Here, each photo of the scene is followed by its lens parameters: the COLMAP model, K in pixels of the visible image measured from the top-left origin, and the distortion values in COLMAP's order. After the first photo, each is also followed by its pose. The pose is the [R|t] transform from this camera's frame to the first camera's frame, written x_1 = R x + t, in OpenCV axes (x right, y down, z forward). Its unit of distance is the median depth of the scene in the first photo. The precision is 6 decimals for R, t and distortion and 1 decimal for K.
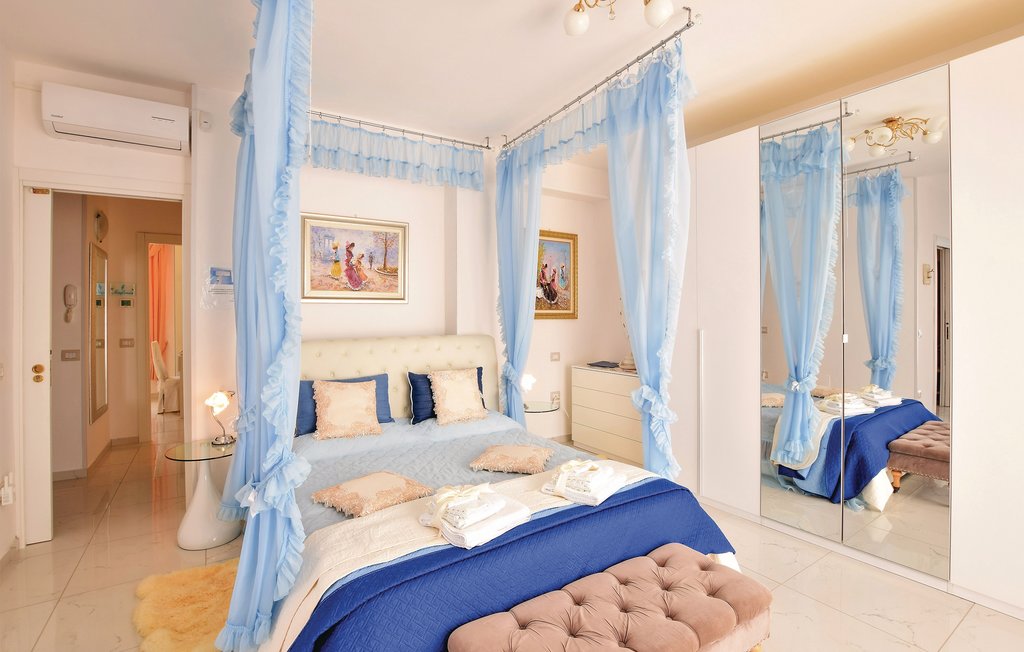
lens RADIAL K [[479.9, 0, 512.5], [0, 479.9, 313.4], [0, 0, 1]] dist [-0.020223, -0.000072]
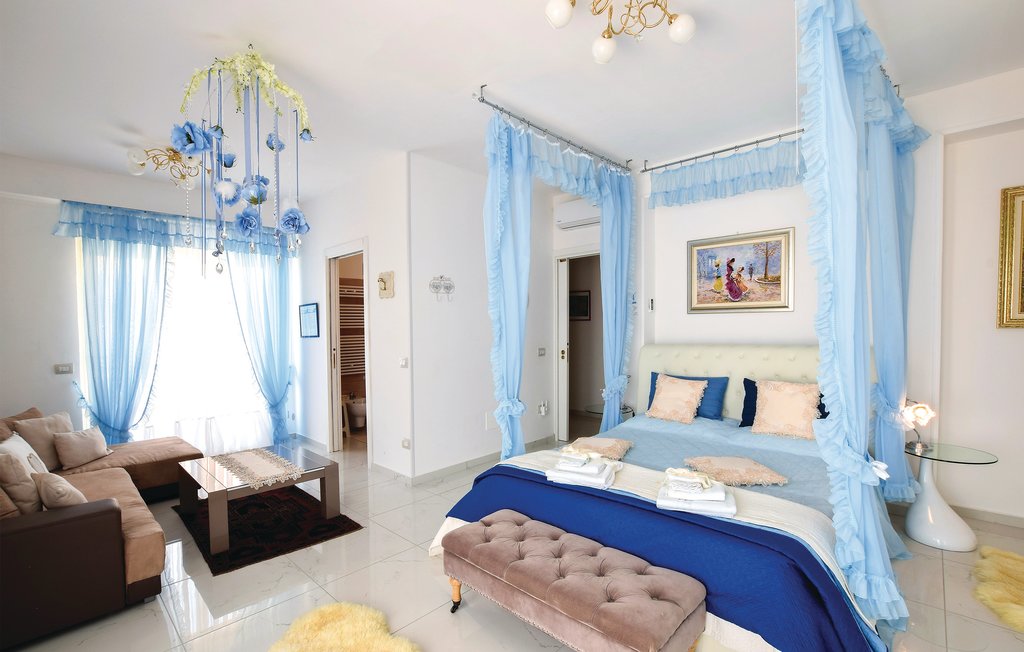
lens RADIAL K [[447.3, 0, 512.4], [0, 447.3, 339.5], [0, 0, 1]] dist [-0.001209, -0.000144]
pose [[0.249019, 0.027231, -0.968116, 0.546477], [0.004638, 0.999560, 0.029309, 0.007139], [0.968488, -0.011789, 0.248783, 0.249288]]
